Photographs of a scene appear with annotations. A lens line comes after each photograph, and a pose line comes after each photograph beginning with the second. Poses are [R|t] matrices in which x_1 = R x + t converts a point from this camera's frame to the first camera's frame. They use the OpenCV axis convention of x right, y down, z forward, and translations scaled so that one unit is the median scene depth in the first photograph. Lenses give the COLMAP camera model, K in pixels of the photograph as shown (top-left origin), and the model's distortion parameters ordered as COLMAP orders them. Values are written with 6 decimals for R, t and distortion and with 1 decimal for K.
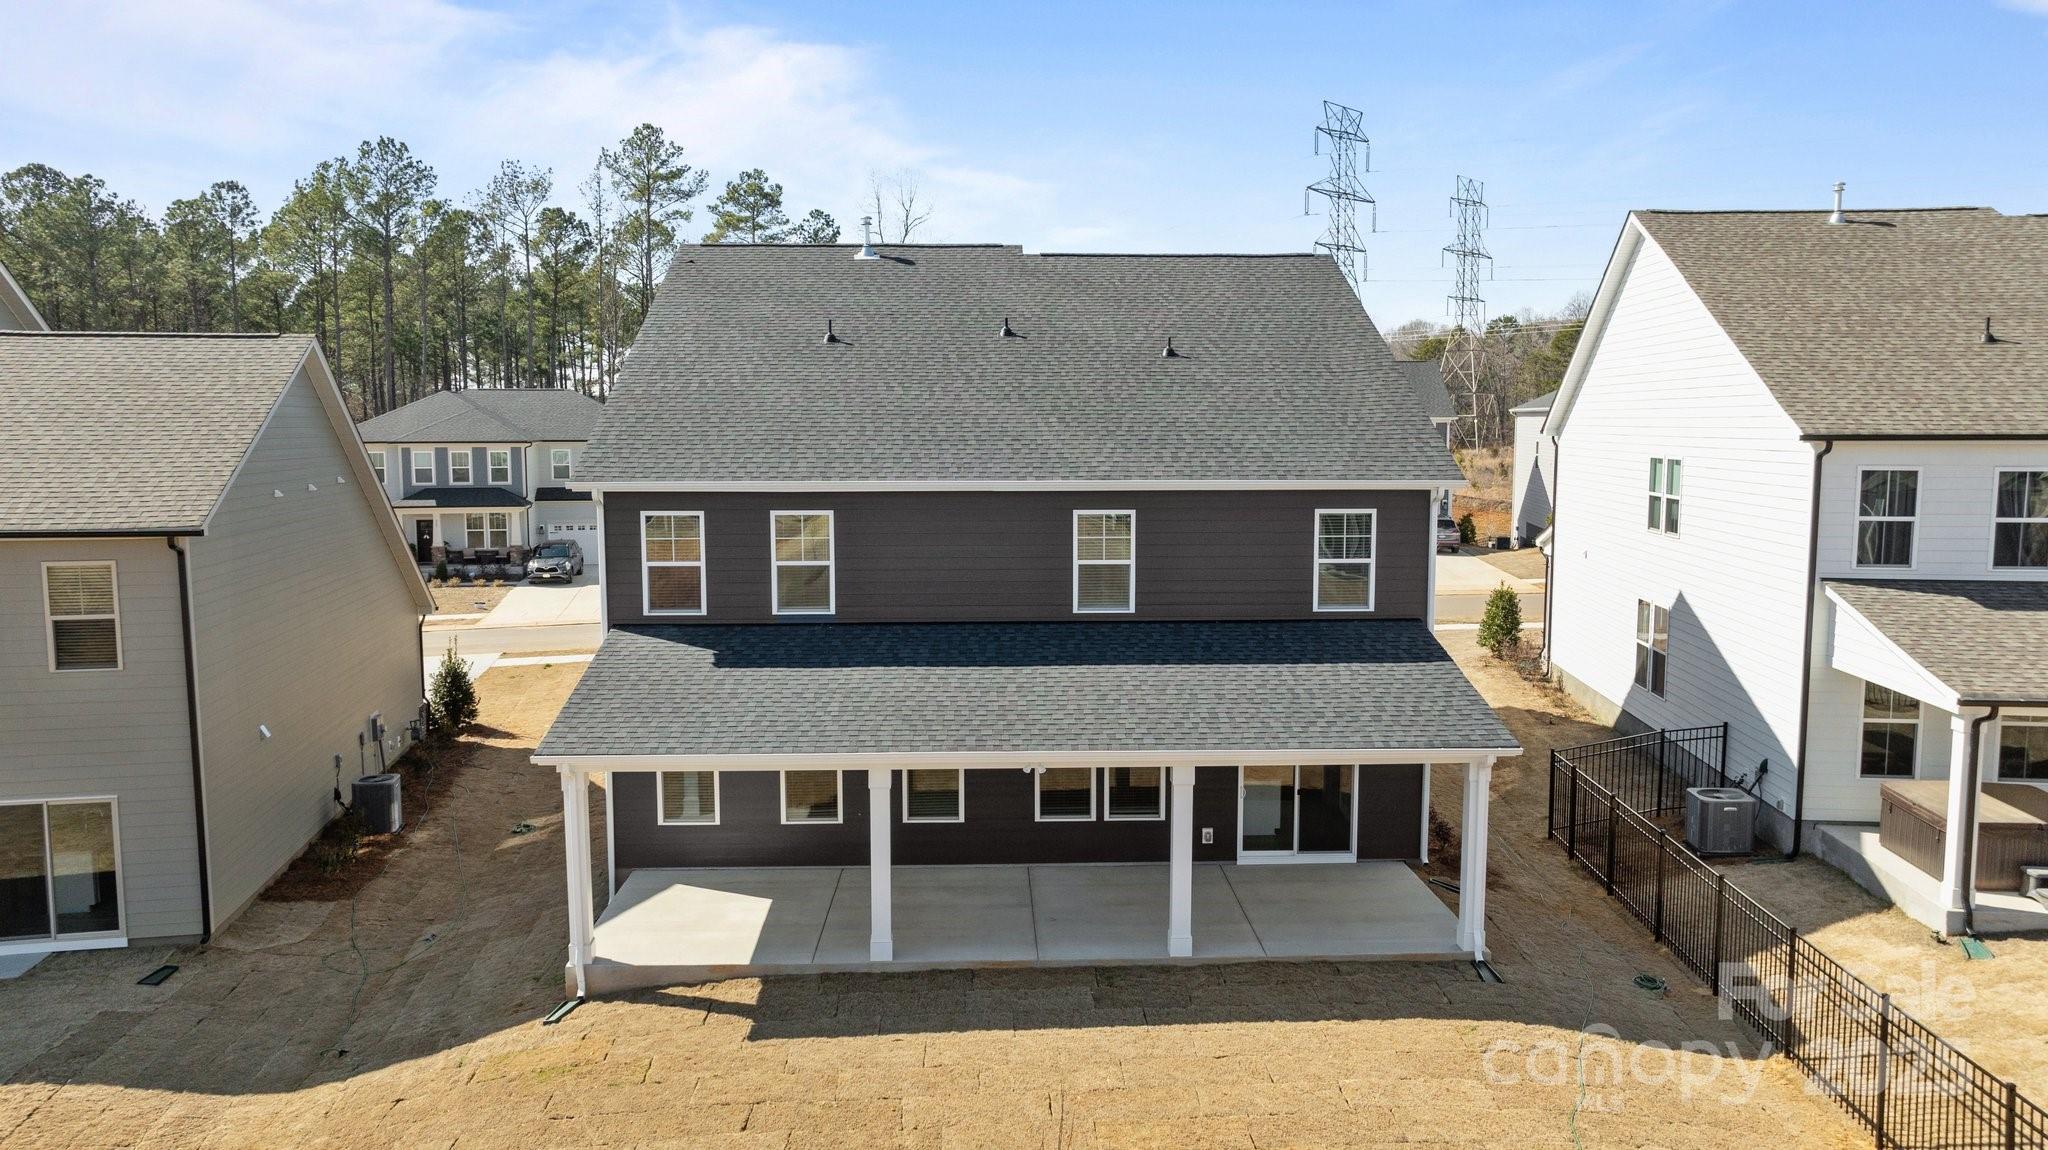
lens RADIAL K [[1494.4, 0, 1024.0], [0, 1494.4, 575.0], [0, 0, 1]] dist [-0.053343, 0.074350]
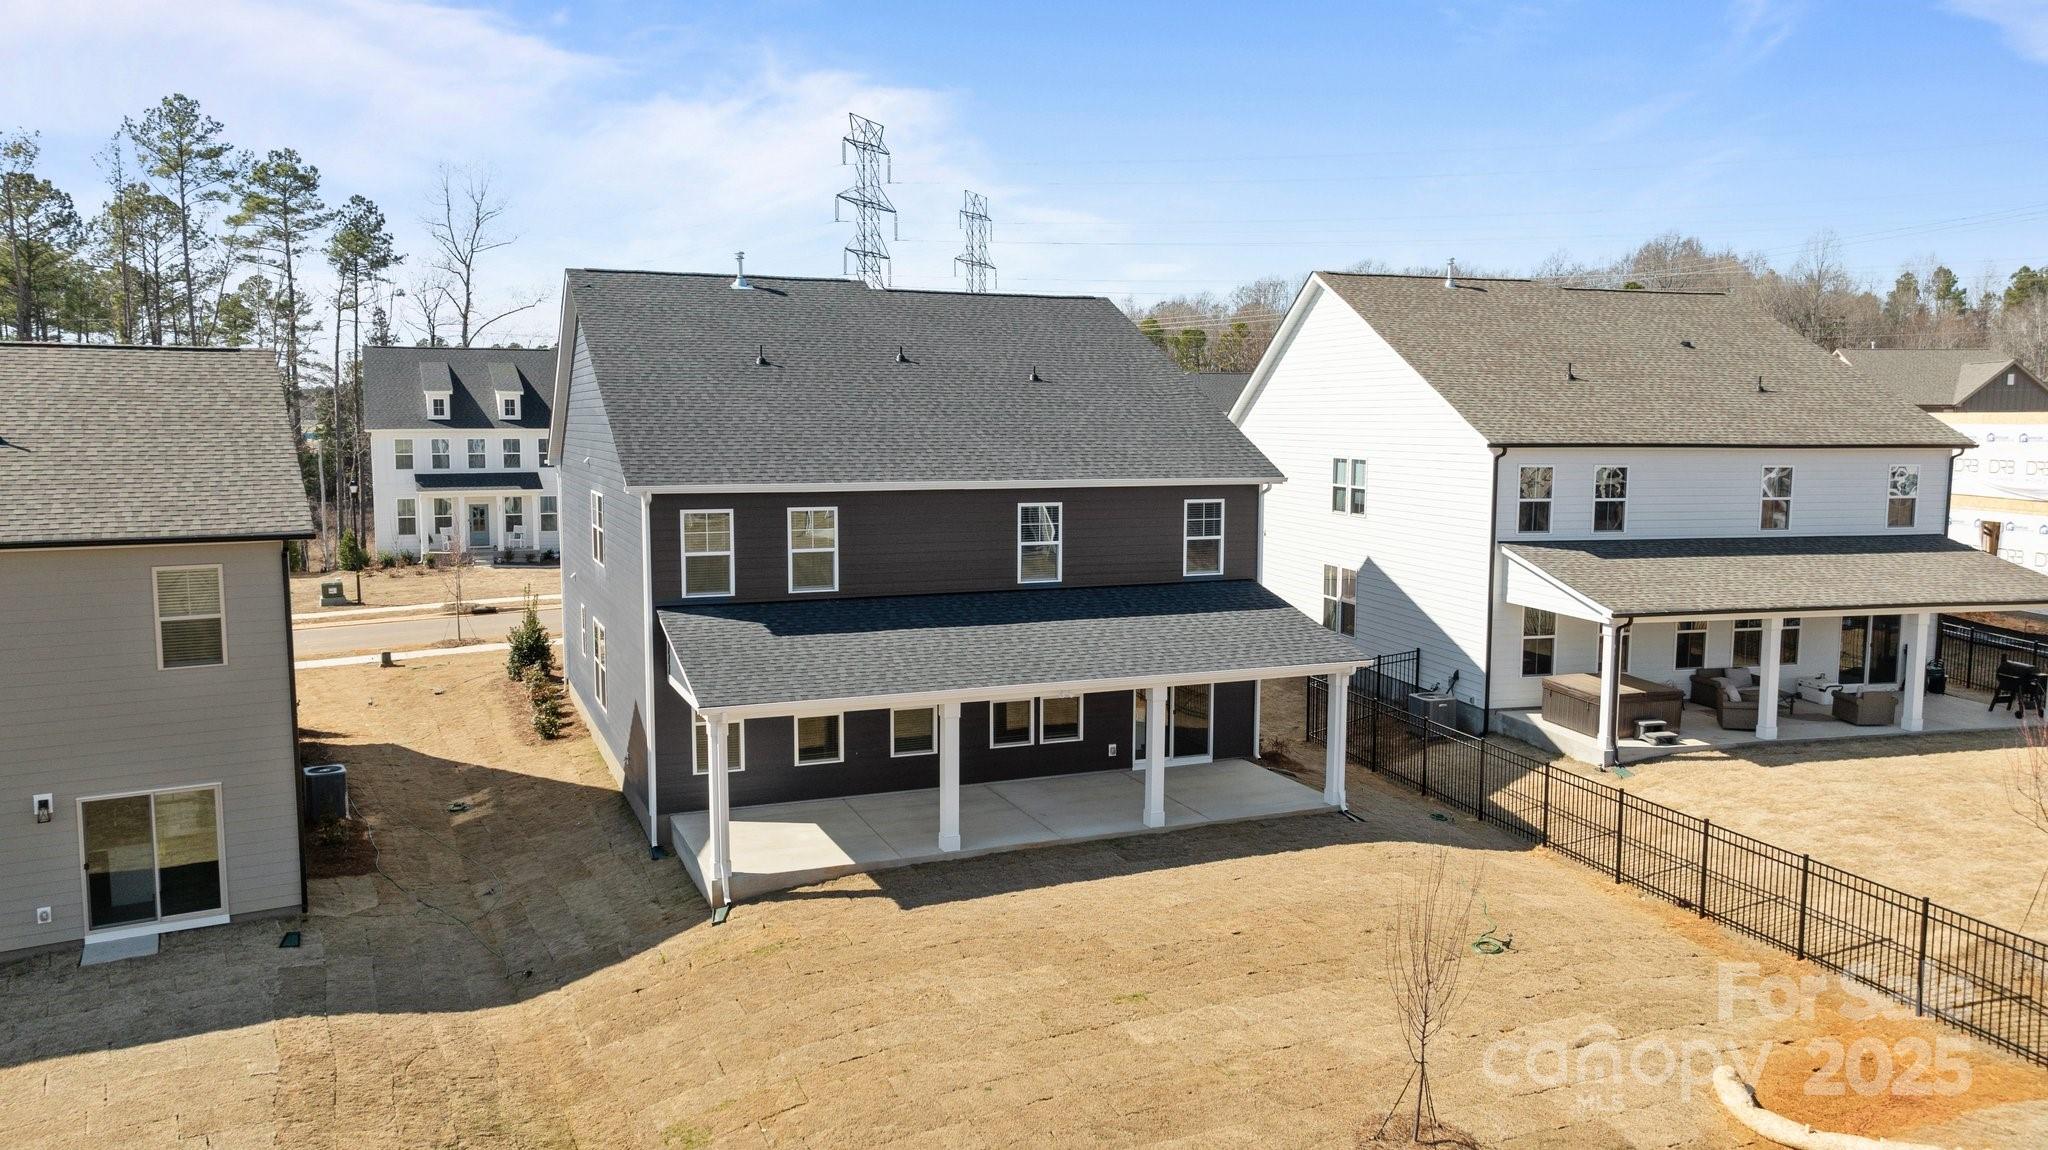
lens RADIAL K [[1441.3, 0, 1104.9], [0, 1441.3, 578.8], [0, 0, 1]] dist [-0.018366, 0.000843]
pose [[0.929970, -0.035132, 0.365953, -0.359276], [0.032388, 0.999382, 0.013639, 0.007136], [-0.366206, -0.000831, 0.930533, -0.186528]]
